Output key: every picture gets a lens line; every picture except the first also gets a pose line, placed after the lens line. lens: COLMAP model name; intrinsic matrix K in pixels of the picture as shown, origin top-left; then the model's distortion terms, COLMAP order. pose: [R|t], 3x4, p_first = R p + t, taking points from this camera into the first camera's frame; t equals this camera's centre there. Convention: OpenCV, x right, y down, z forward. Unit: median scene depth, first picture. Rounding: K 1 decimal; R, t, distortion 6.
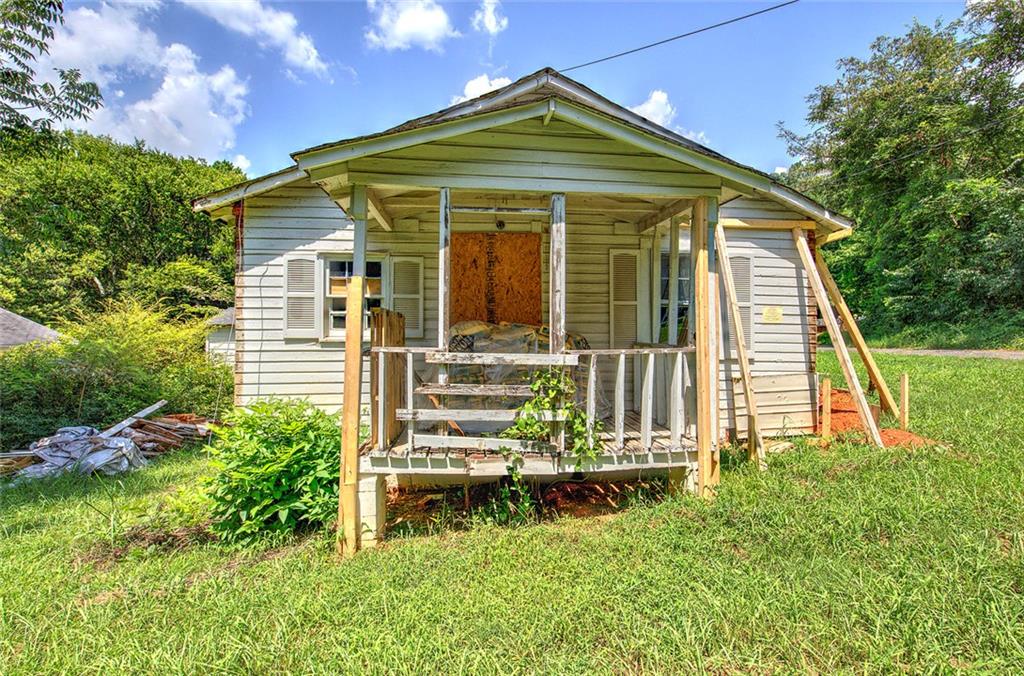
lens RADIAL K [[468.7, 0, 519.8], [0, 468.7, 351.5], [0, 0, 1]] dist [0.000981, 0.000322]
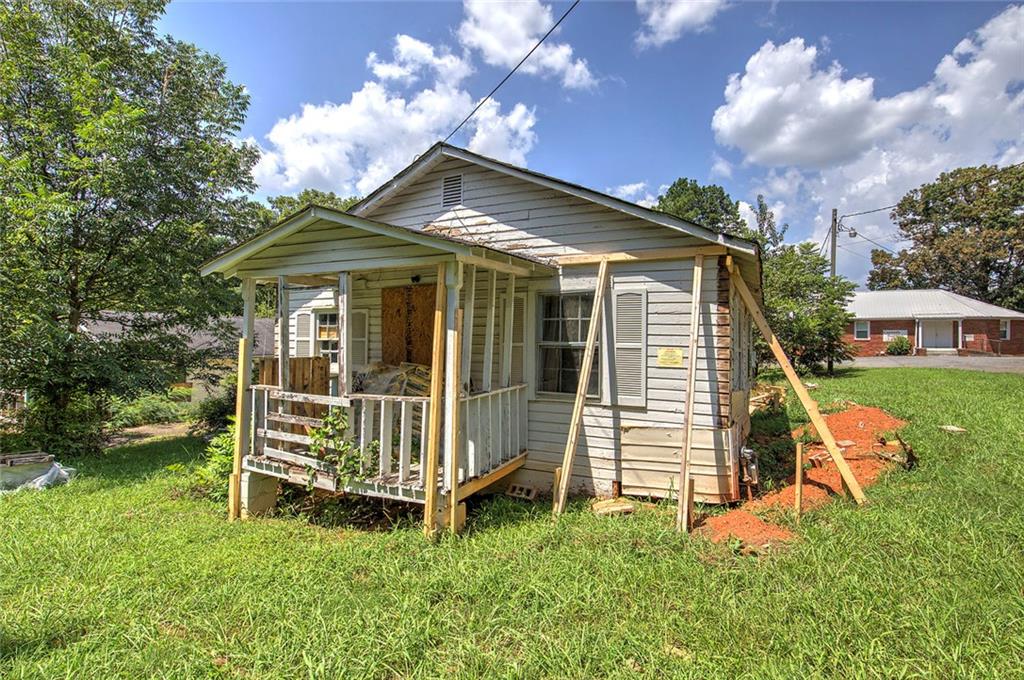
lens RADIAL K [[490.9, 0, 520.6], [0, 490.9, 347.5], [0, 0, 1]] dist [0.002821, 0.000708]
pose [[0.844510, 0.009956, -0.535448, 0.862258], [-0.019572, 0.999733, -0.012280, -0.087529], [0.535182, 0.020850, 0.844479, 0.092925]]
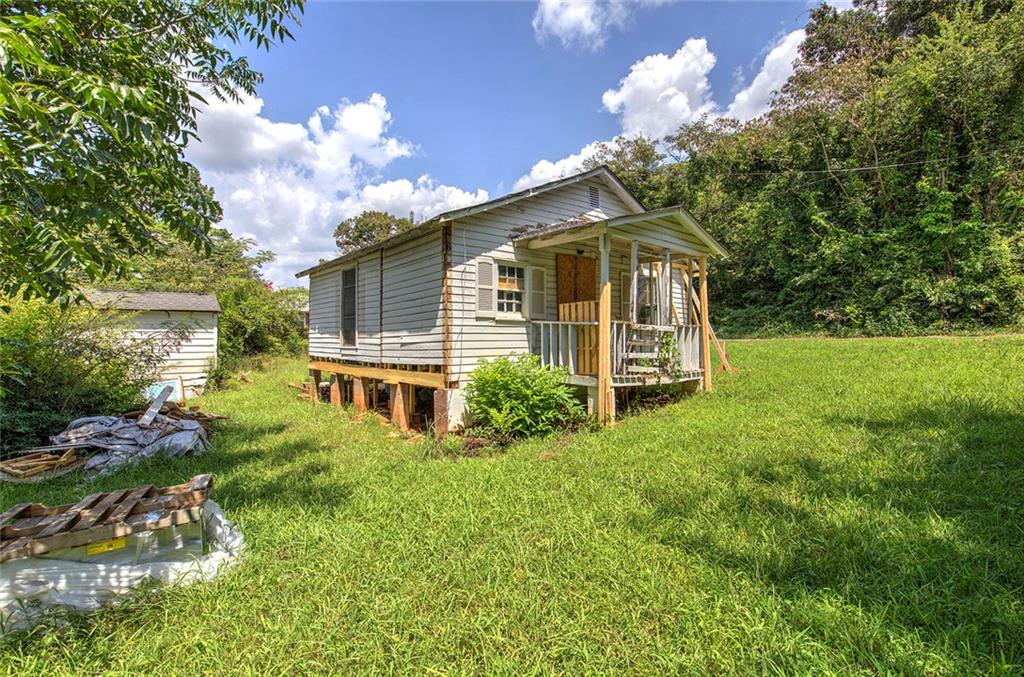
lens RADIAL K [[468.7, 0, 519.8], [0, 468.7, 352.0], [0, 0, 1]] dist [0.000981, 0.000322]
pose [[0.828544, -0.014000, 0.559749, -1.158307], [0.015448, 0.999878, 0.002142, 0.075862], [-0.559711, 0.006872, 0.828659, -0.248356]]
